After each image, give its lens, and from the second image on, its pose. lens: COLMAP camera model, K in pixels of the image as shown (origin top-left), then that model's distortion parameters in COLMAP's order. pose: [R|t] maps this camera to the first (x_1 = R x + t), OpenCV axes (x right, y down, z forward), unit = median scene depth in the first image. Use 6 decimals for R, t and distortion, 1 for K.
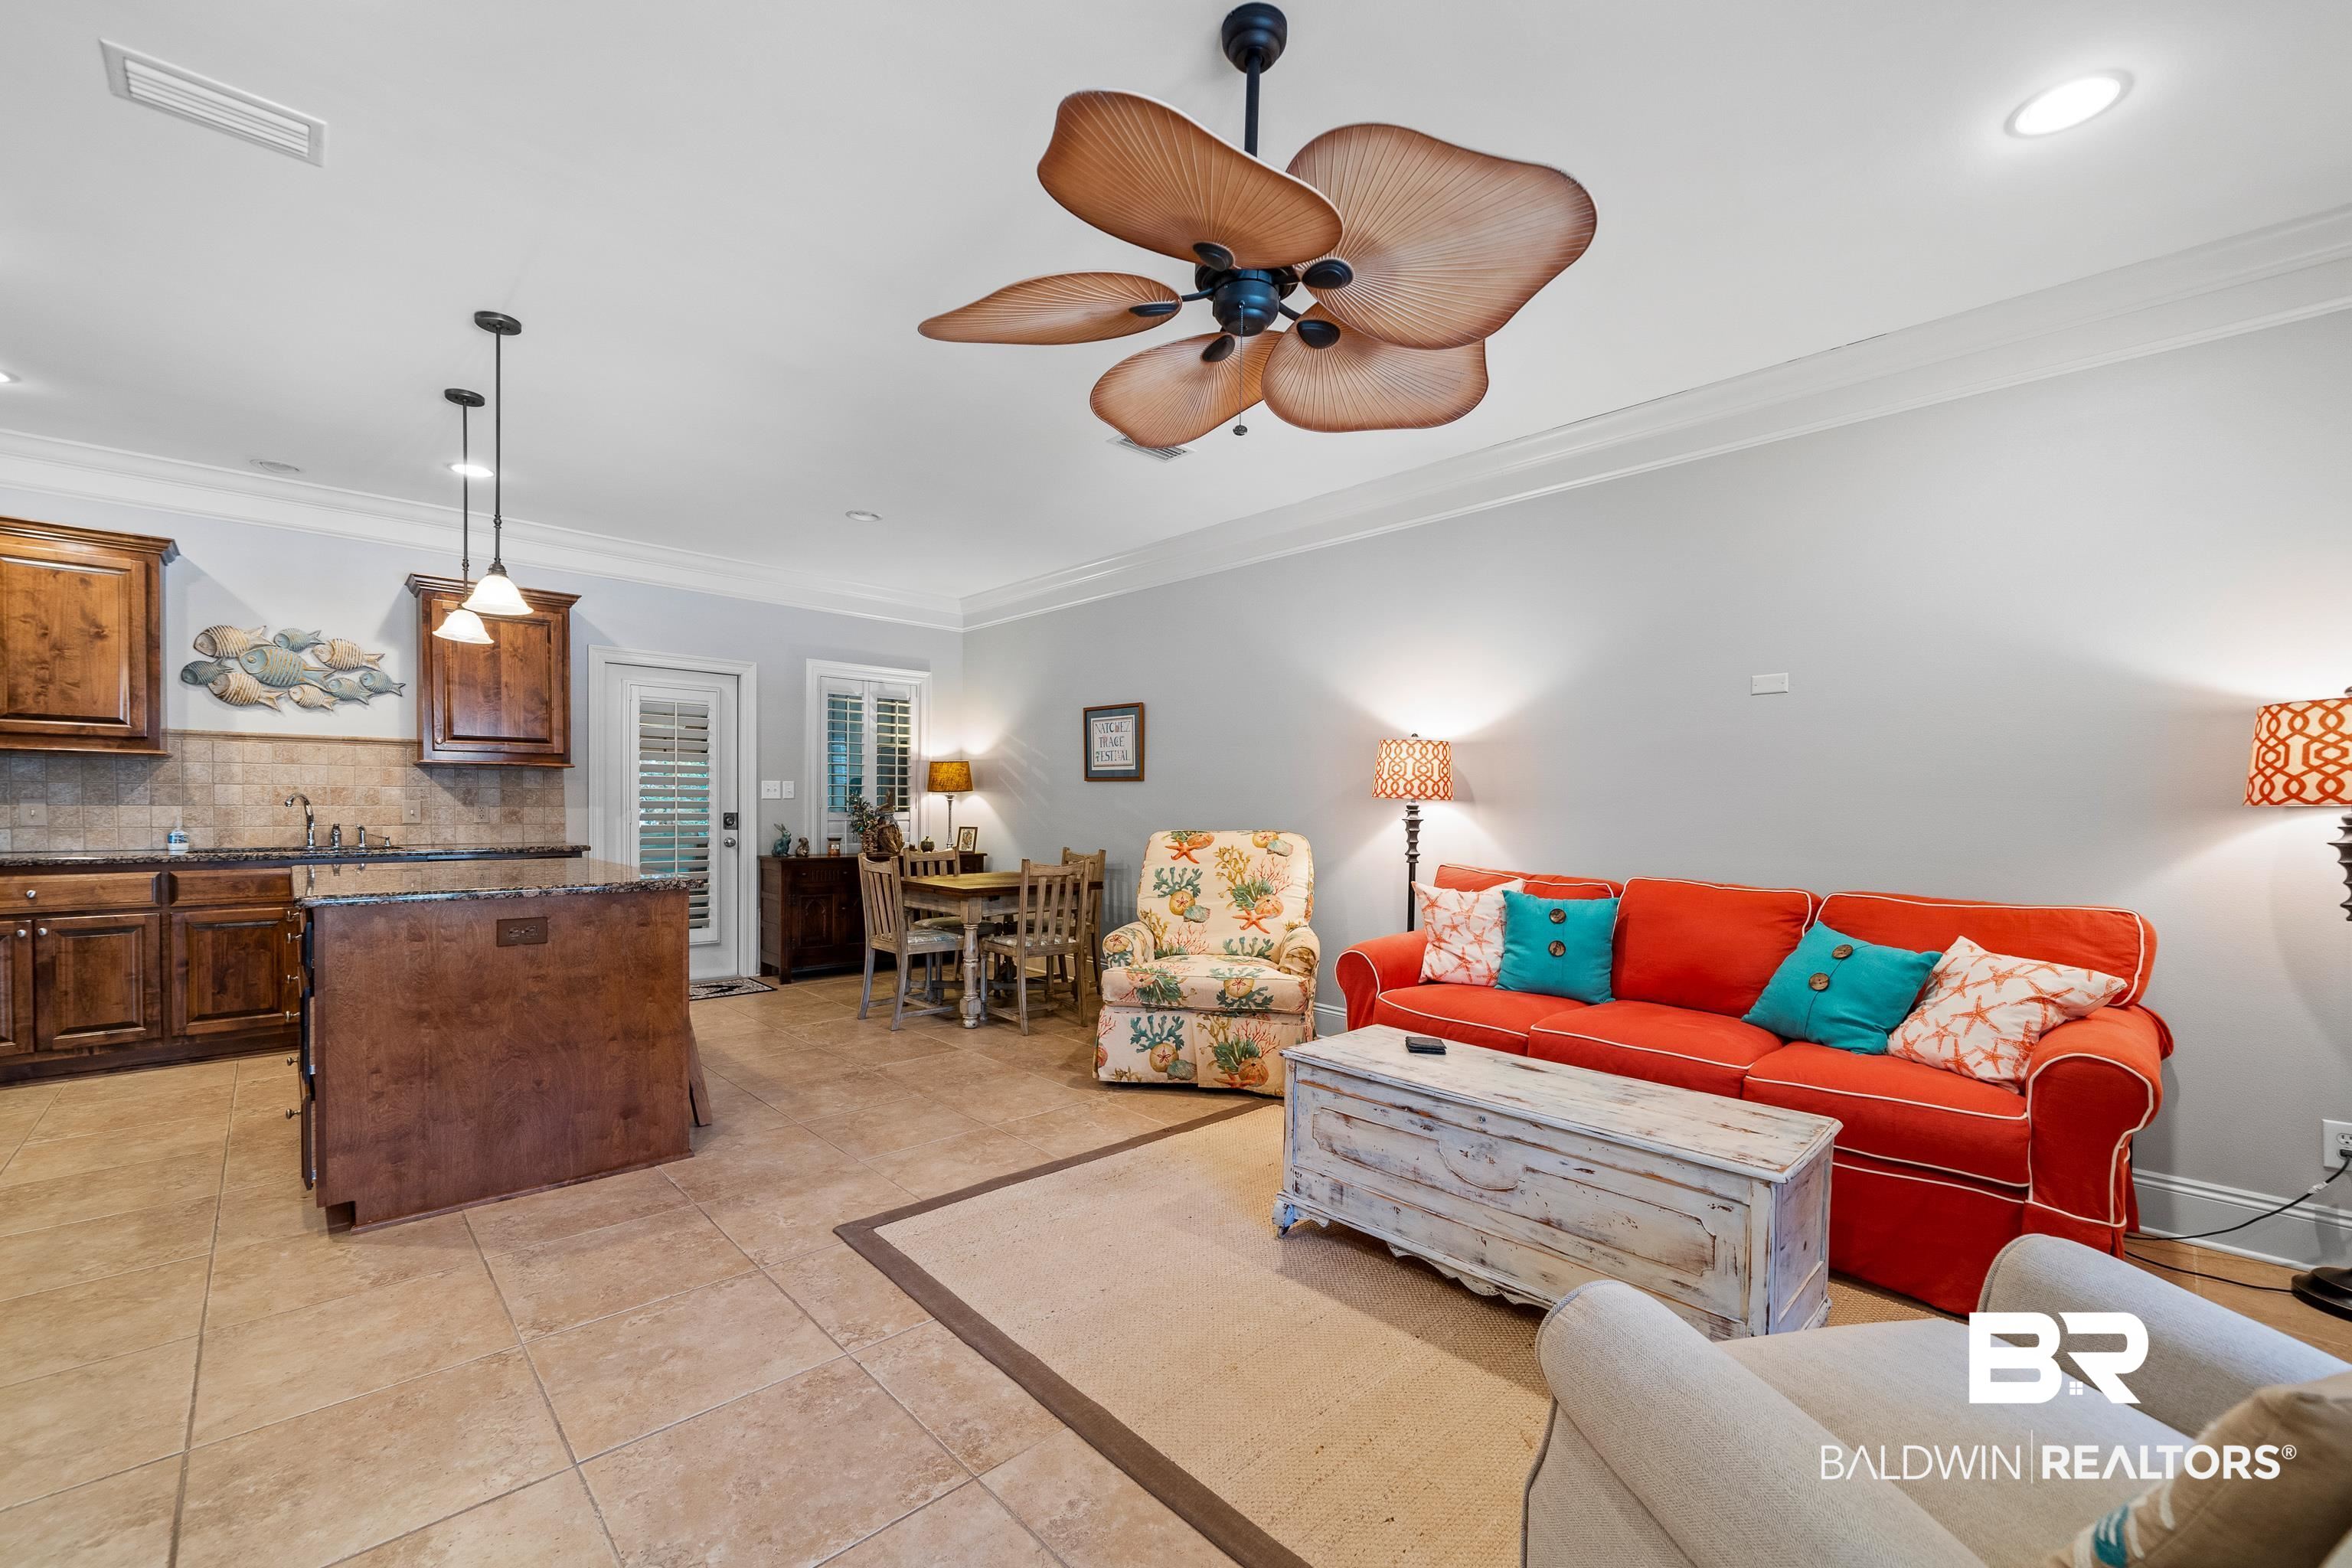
lens RADIAL K [[944.0, 0, 1169.0], [0, 944.0, 820.9], [0, 0, 1]] dist [0.000502, 0.000071]
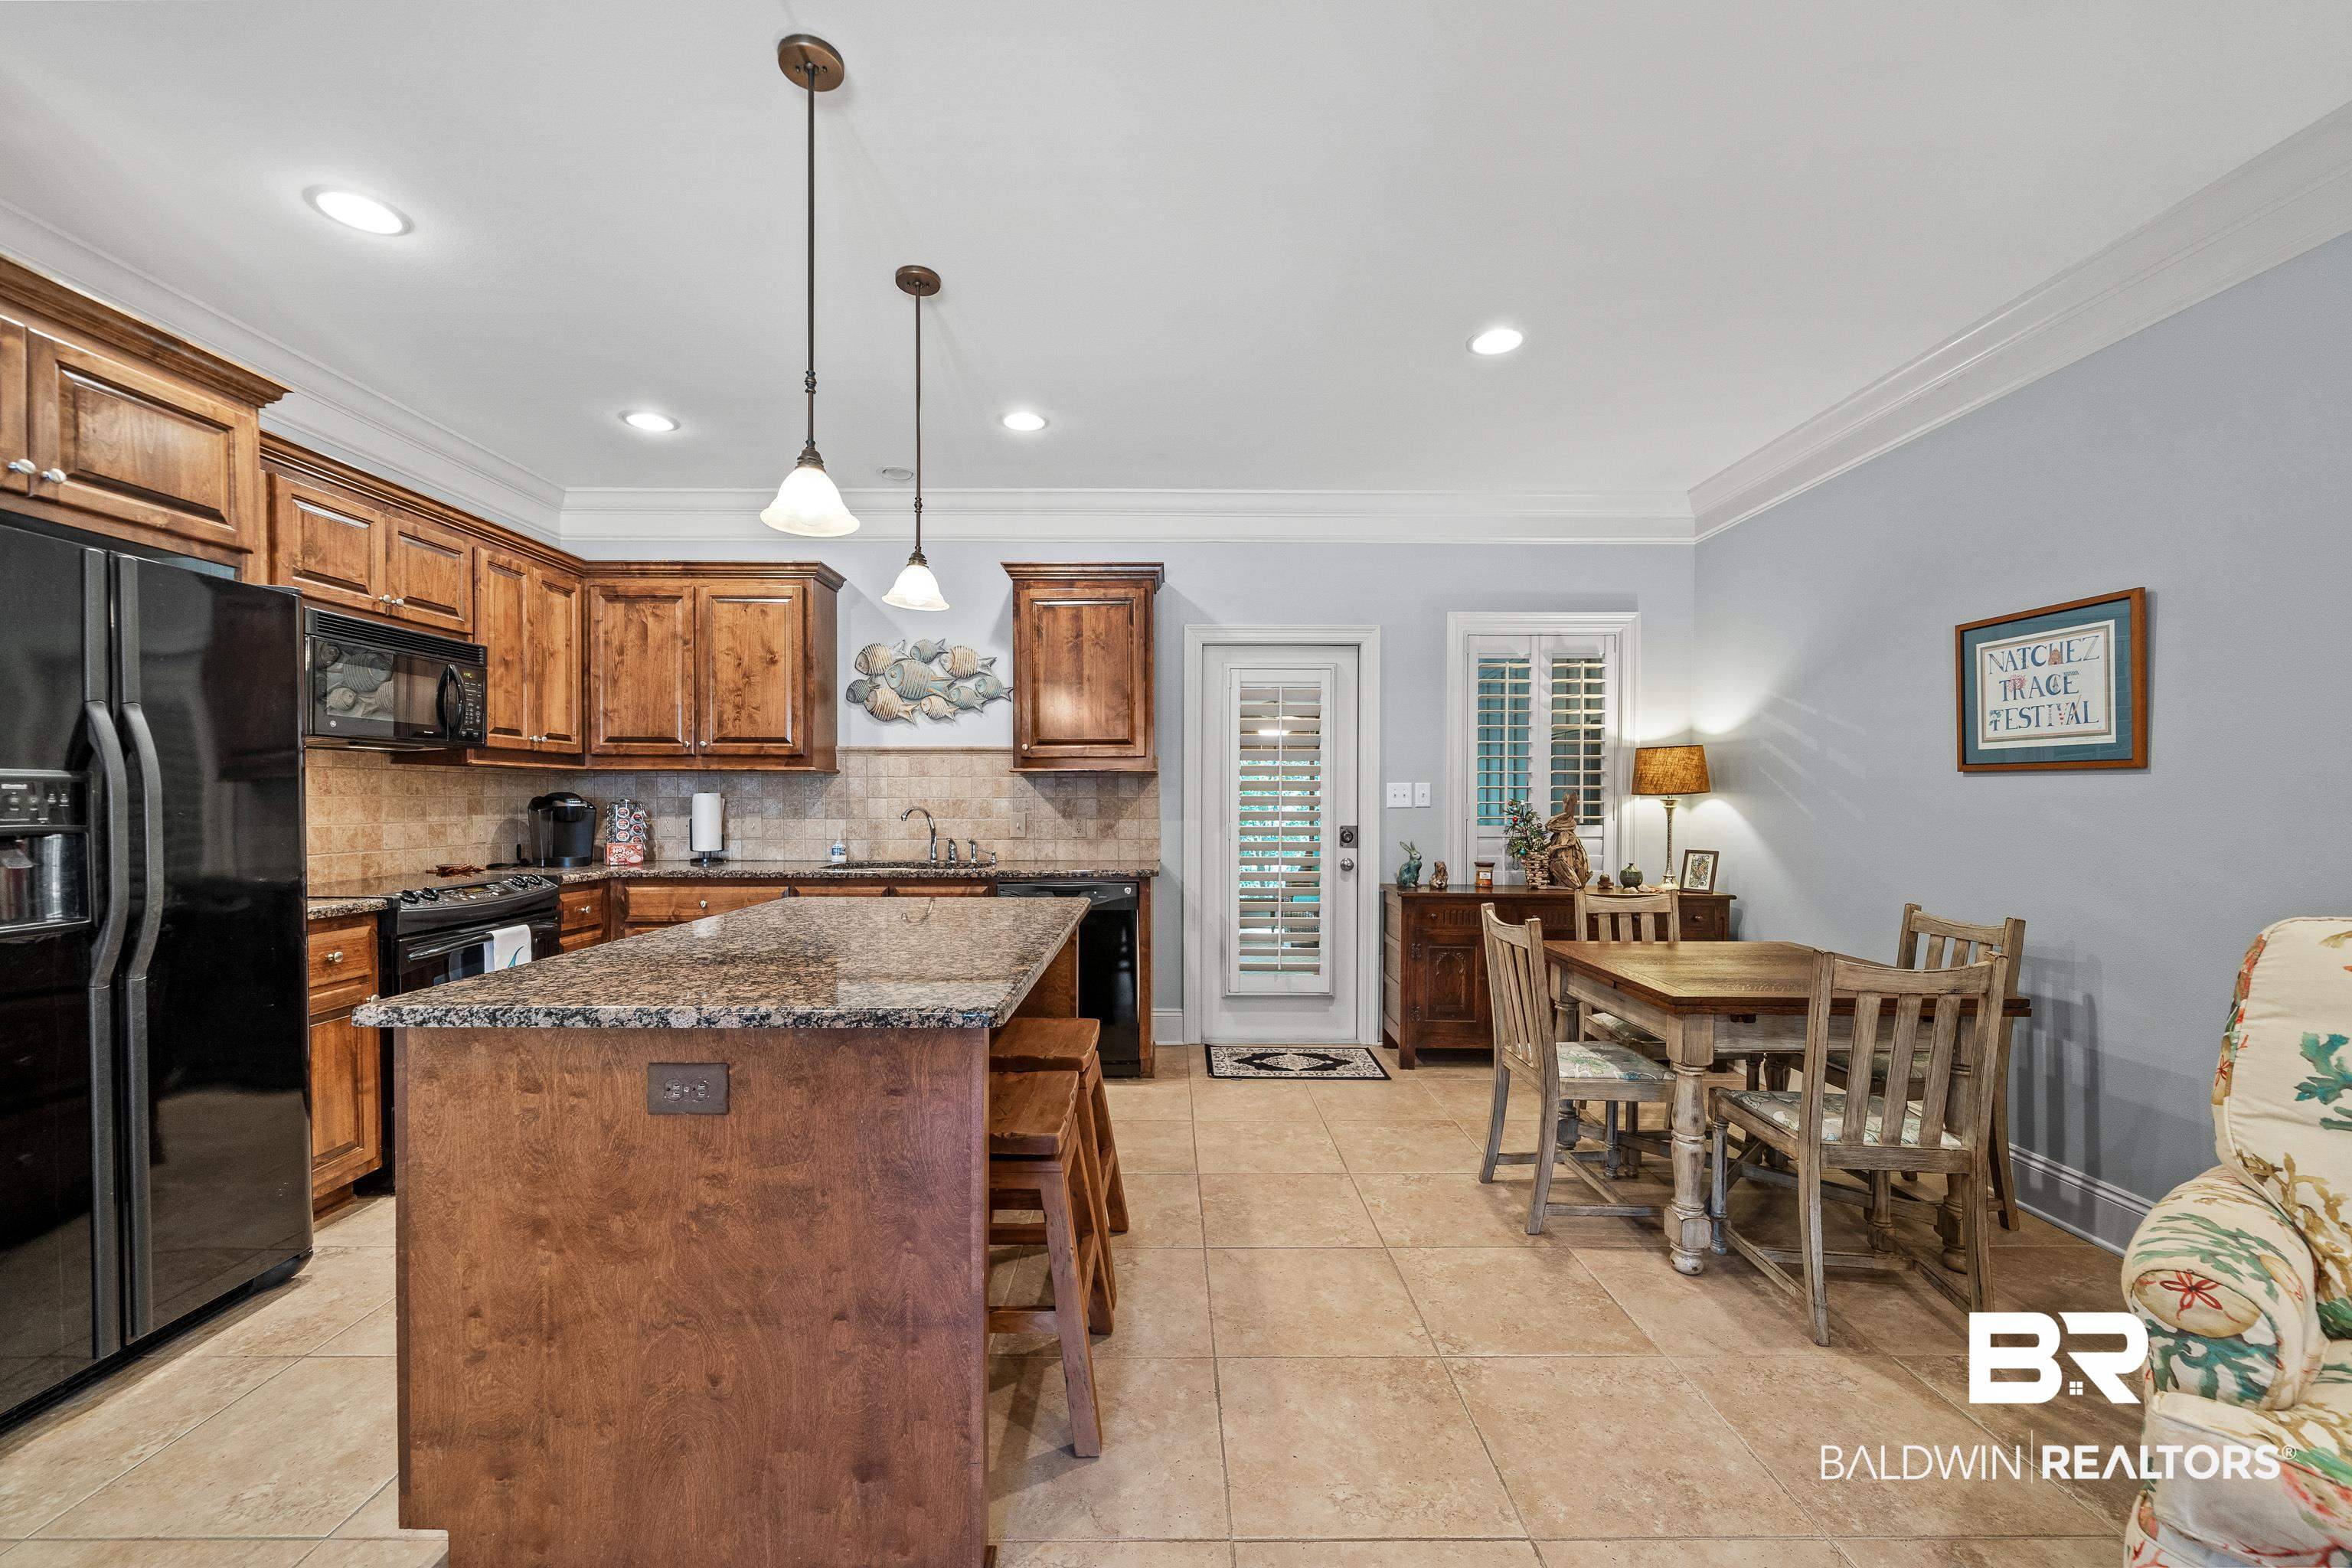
lens RADIAL K [[917.8, 0, 1170.5], [0, 917.8, 809.7], [0, 0, 1]] dist [-0.002626, -0.000198]
pose [[0.729468, 0.001046, -0.684014, -0.089242], [-0.006638, 0.999963, -0.005550, -0.024104], [0.683982, 0.008589, 0.729448, 0.521021]]
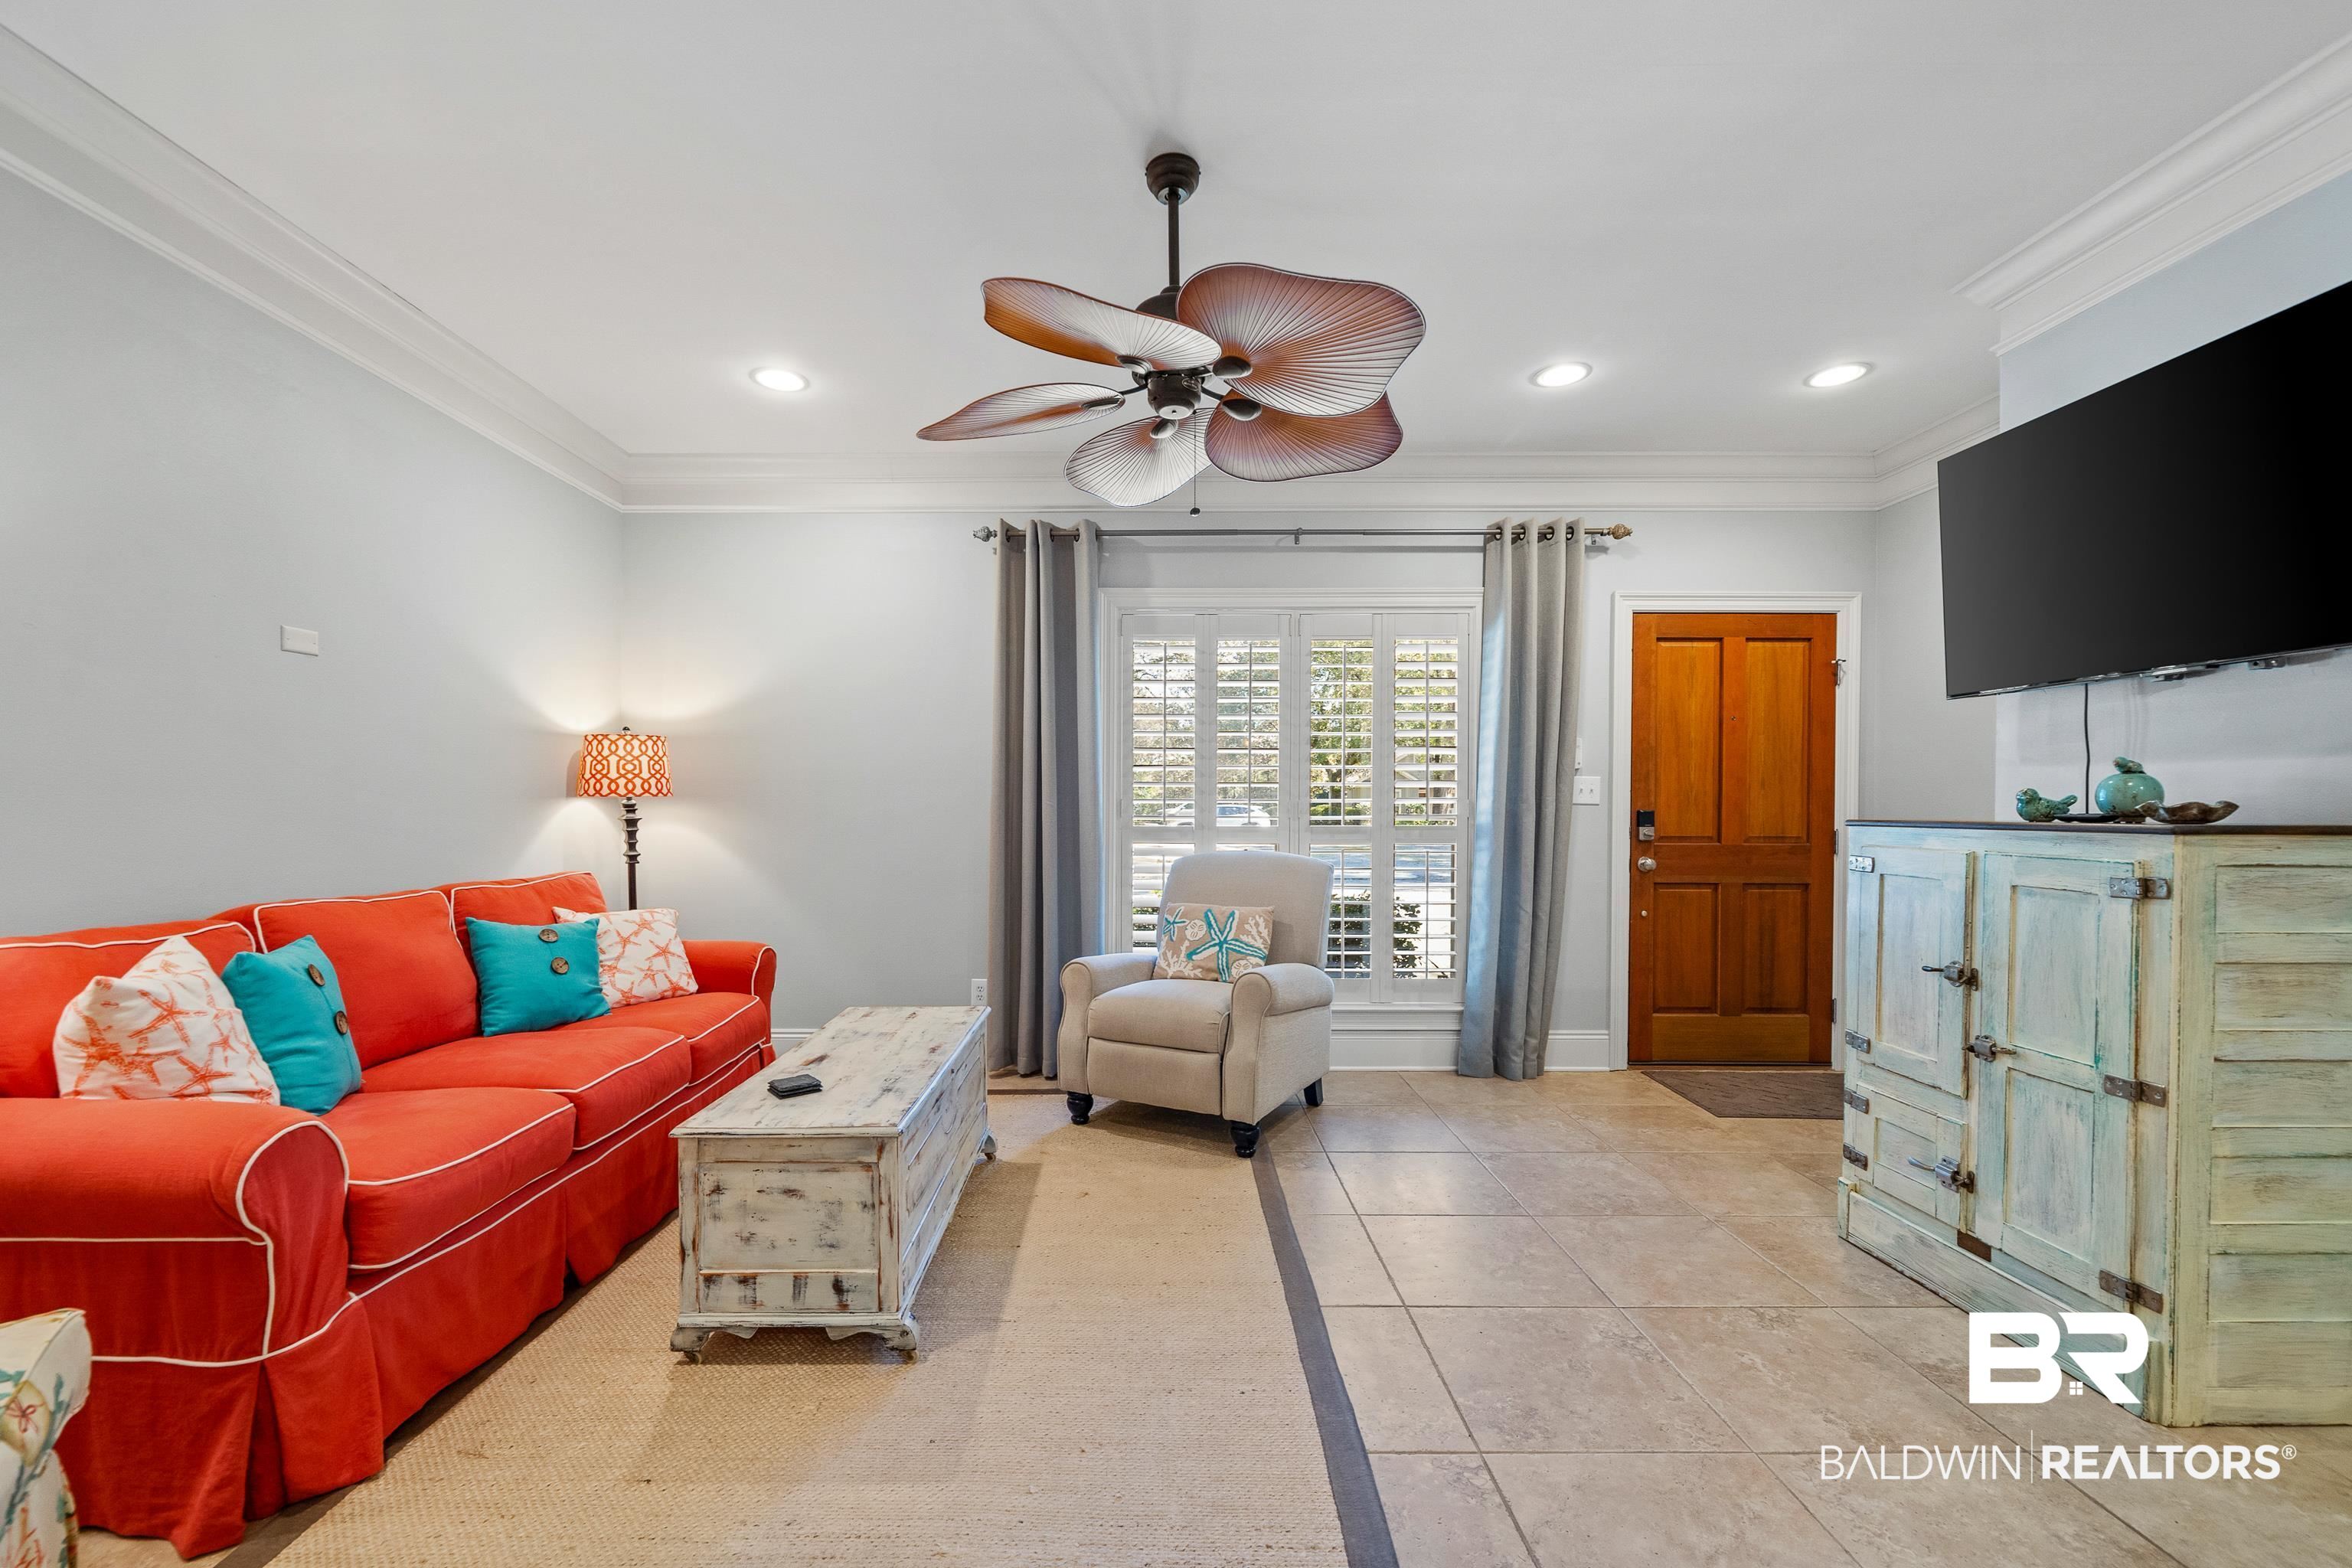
lens RADIAL K [[936.9, 0, 1140.2], [0, 936.9, 800.9], [0, 0, 1]] dist [-0.000057, -0.000131]
pose [[-0.721930, -0.010096, 0.691892, -0.325404], [-0.000121, 0.999895, 0.014464, -0.018887], [-0.691966, 0.010358, -0.721856, 0.848660]]
